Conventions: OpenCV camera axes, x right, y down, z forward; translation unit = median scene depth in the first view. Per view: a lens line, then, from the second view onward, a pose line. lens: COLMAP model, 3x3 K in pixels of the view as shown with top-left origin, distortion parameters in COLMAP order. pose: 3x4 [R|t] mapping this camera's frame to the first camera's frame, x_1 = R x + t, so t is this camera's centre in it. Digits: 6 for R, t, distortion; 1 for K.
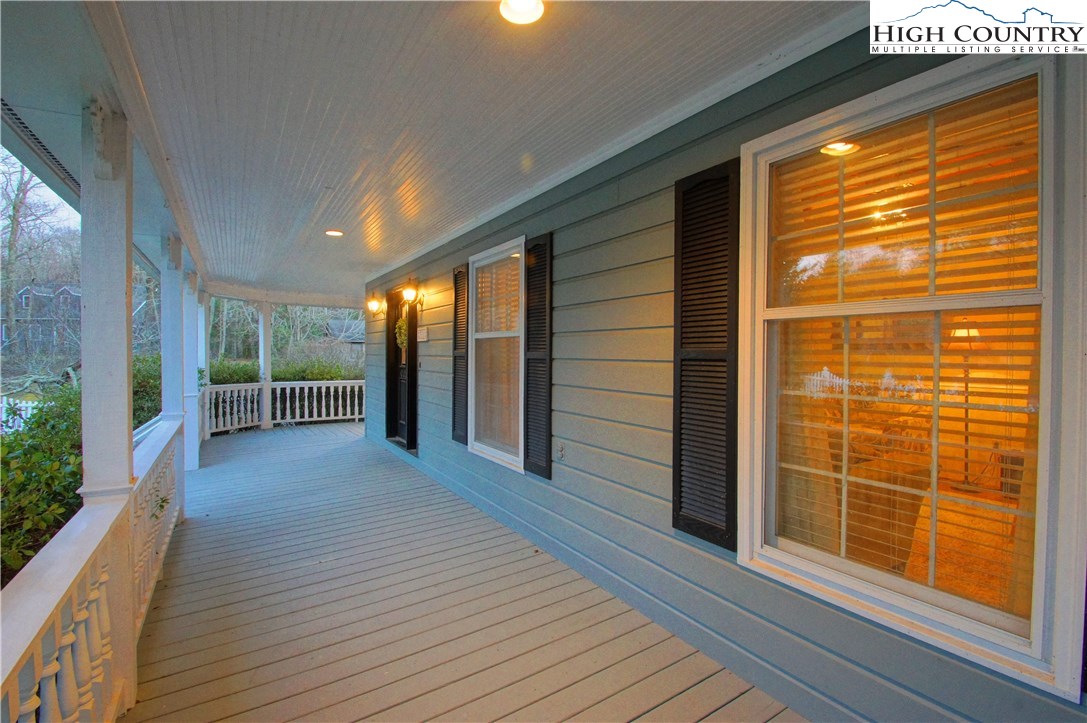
lens RADIAL K [[494.0, 0, 544.4], [0, 494.0, 365.7], [0, 0, 1]] dist [-0.000051, -0.017444]
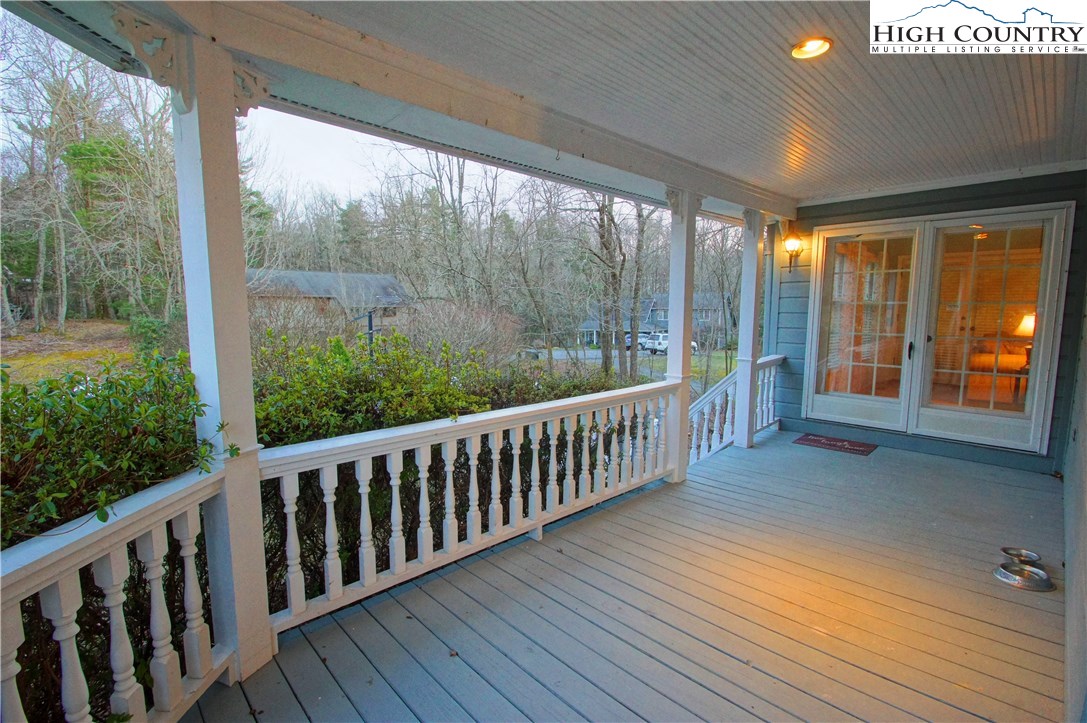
lens RADIAL K [[494.0, 0, 544.4], [0, 494.0, 365.7], [0, 0, 1]] dist [-0.000051, -0.017444]
pose [[0.981740, -0.026355, 0.188393, -0.463999], [0.009322, 0.995832, 0.090732, -0.023630], [-0.189999, -0.087319, 0.977894, 0.759445]]
